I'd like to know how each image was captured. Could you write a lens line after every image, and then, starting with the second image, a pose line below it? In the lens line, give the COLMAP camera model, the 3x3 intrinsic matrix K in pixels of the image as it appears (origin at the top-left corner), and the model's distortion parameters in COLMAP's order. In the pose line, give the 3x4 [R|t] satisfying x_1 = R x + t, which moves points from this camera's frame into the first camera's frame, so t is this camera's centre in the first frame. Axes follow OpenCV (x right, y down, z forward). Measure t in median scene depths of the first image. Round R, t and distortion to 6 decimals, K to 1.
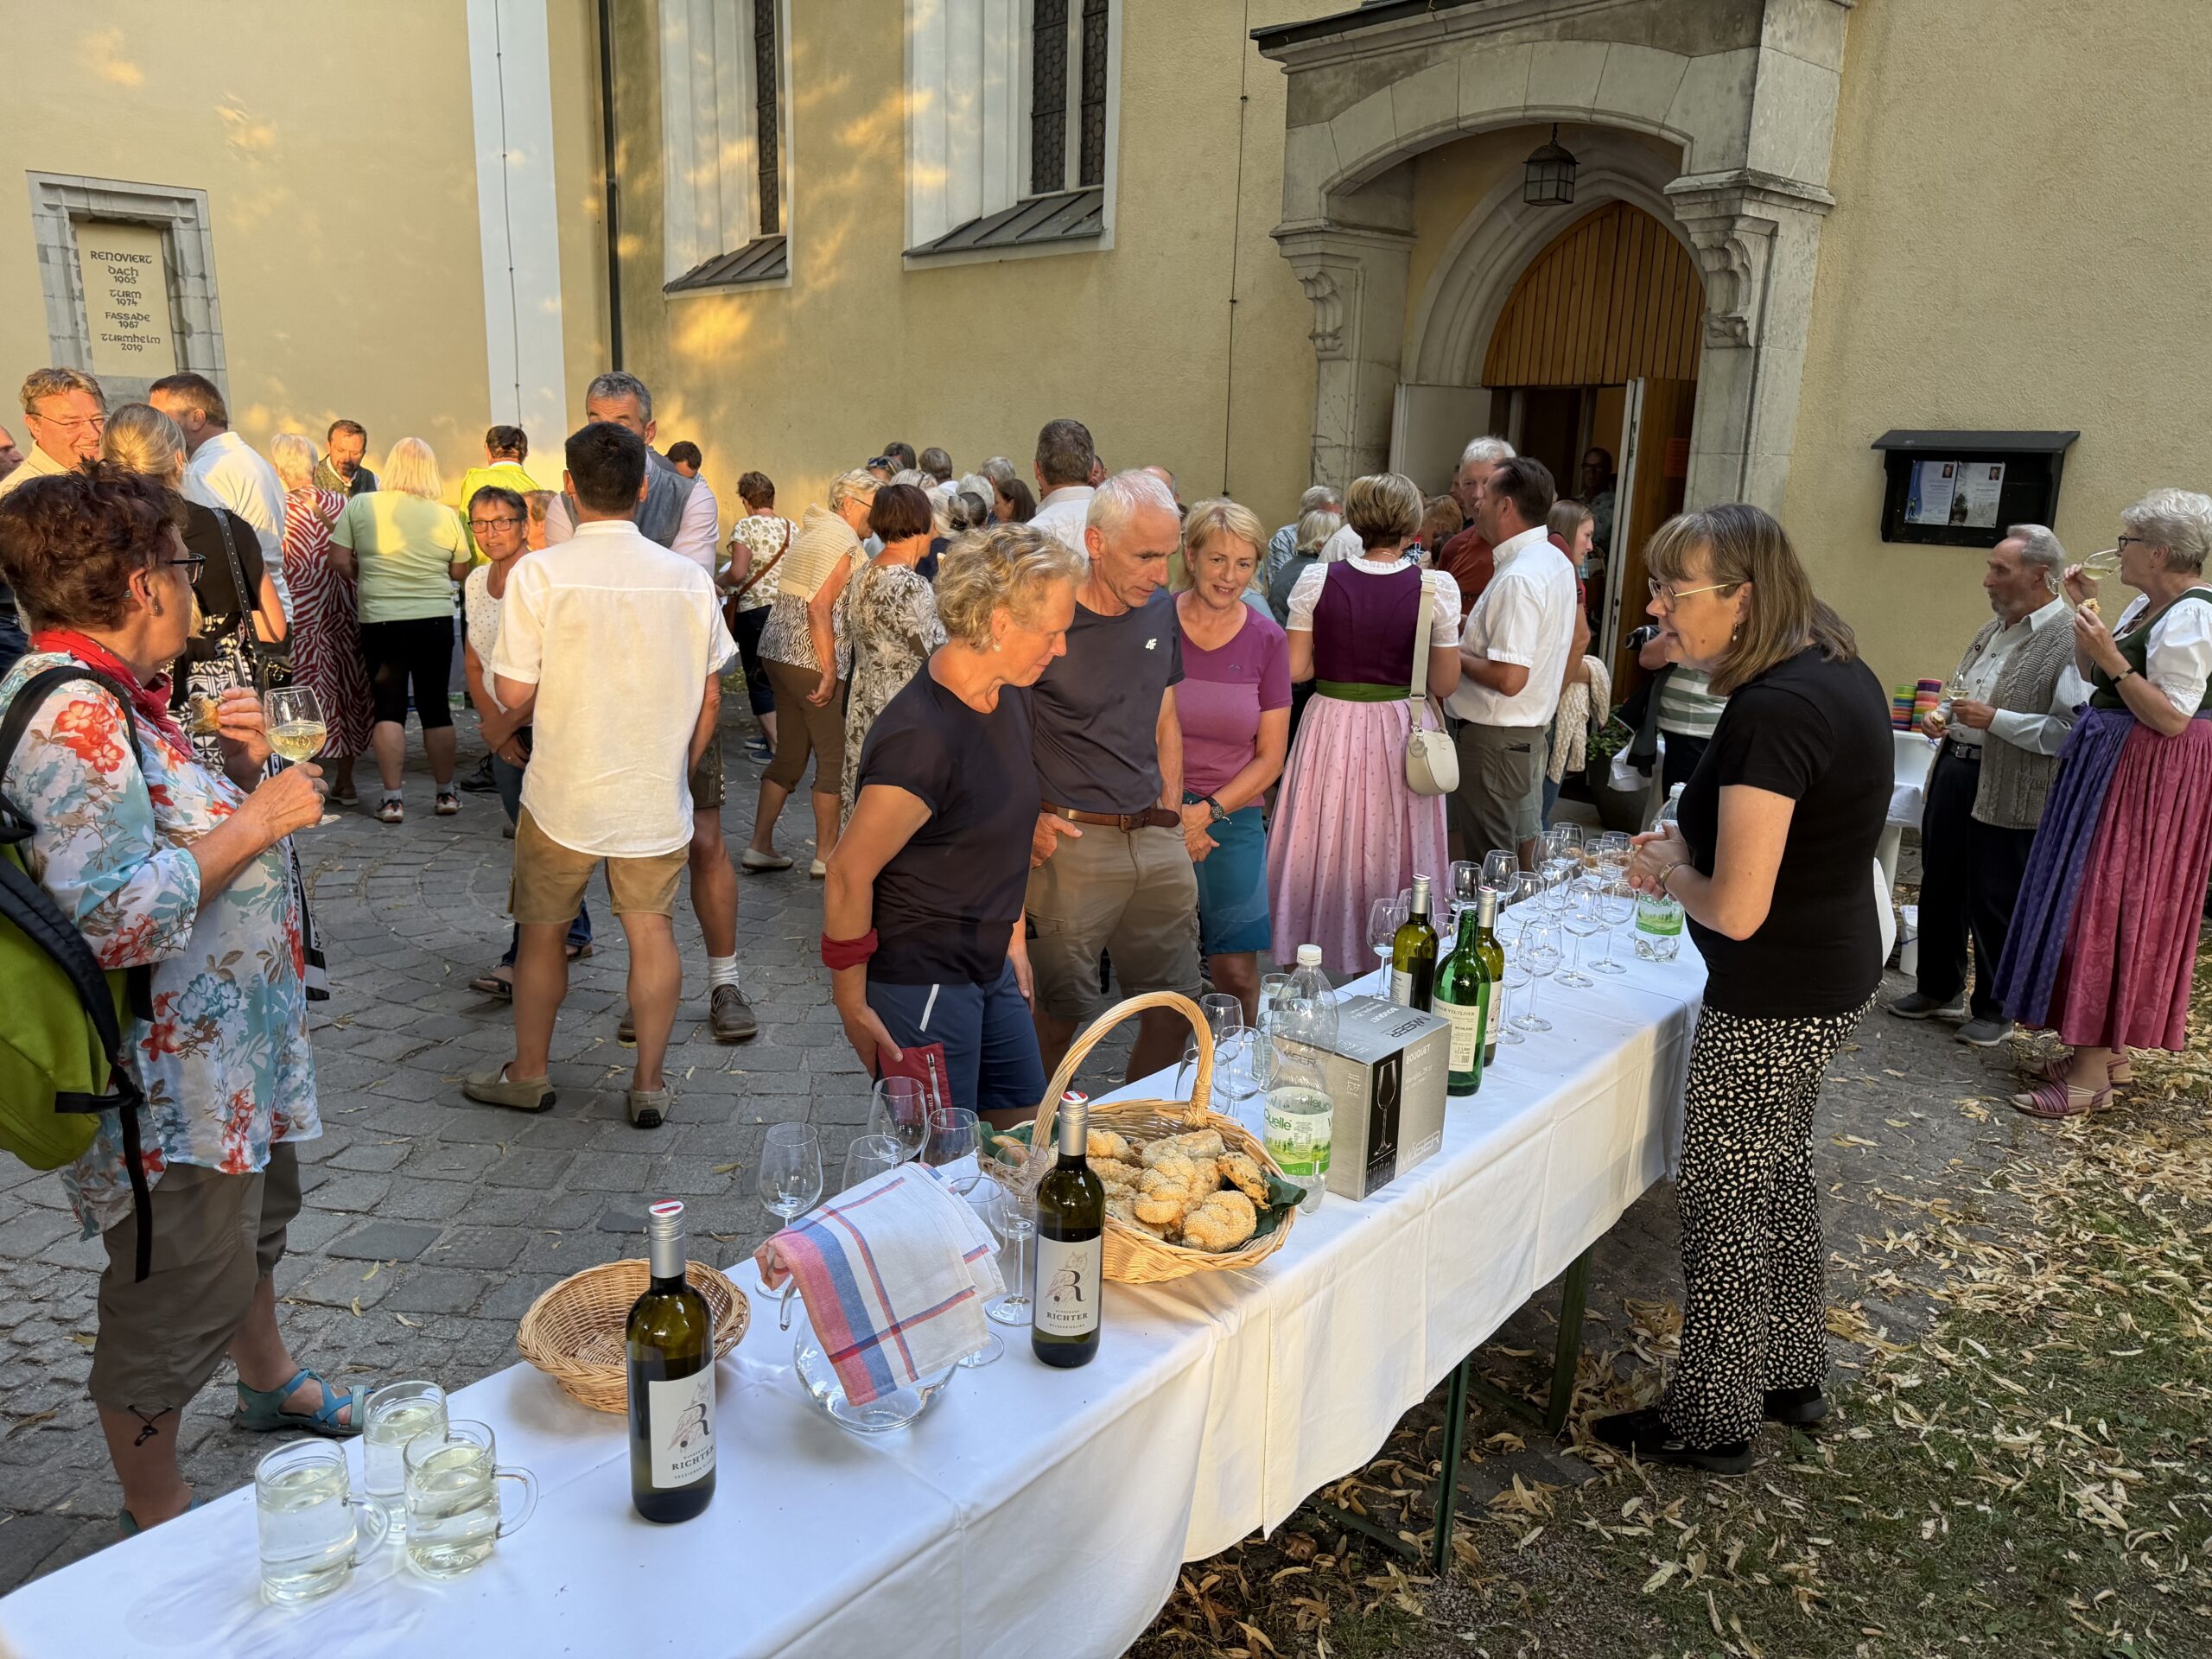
lens RADIAL K [[1590.5, 0, 1106.8], [0, 1590.5, 836.5], [0, 0, 1]] dist [0.022259, -0.018695]
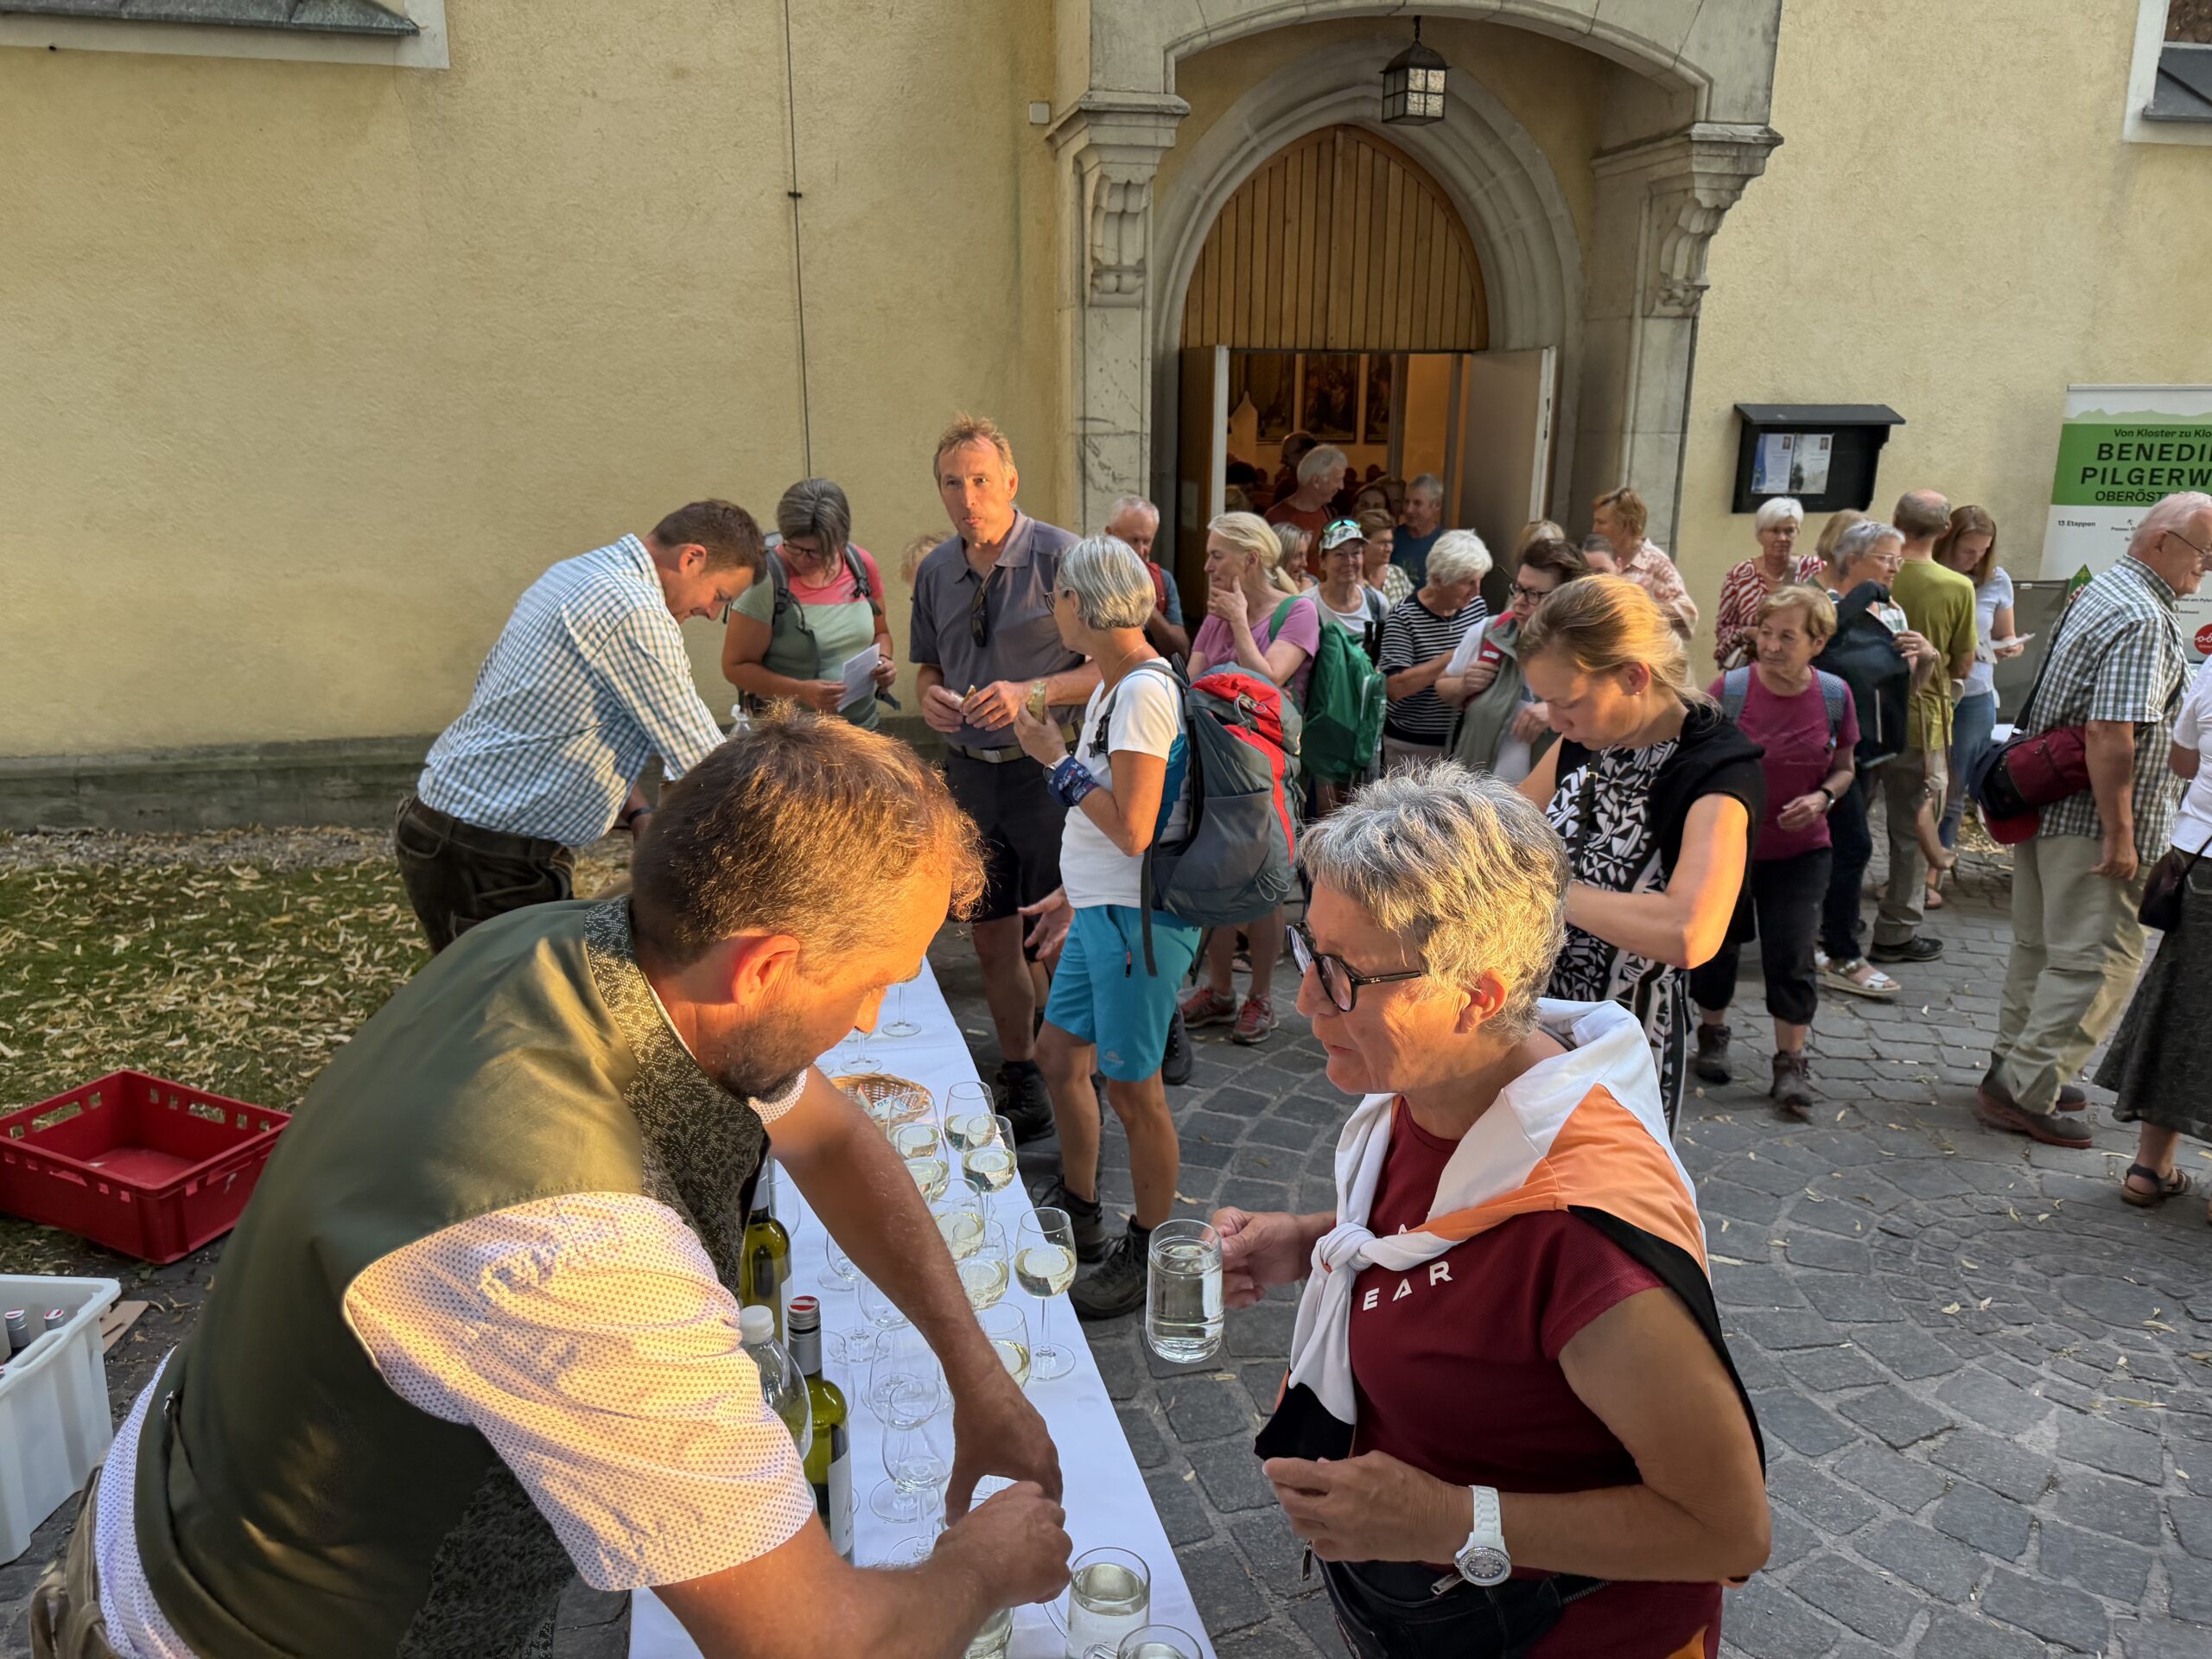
lens RADIAL K [[1590.5, 0, 1101.8], [0, 1590.5, 839.5], [0, 0, 1]] dist [0.022259, -0.018695]
pose [[0.461714, -0.253936, 0.849904, -0.644570], [0.216910, 0.961380, 0.169406, -0.250563], [-0.860099, 0.106136, 0.498964, 0.878981]]
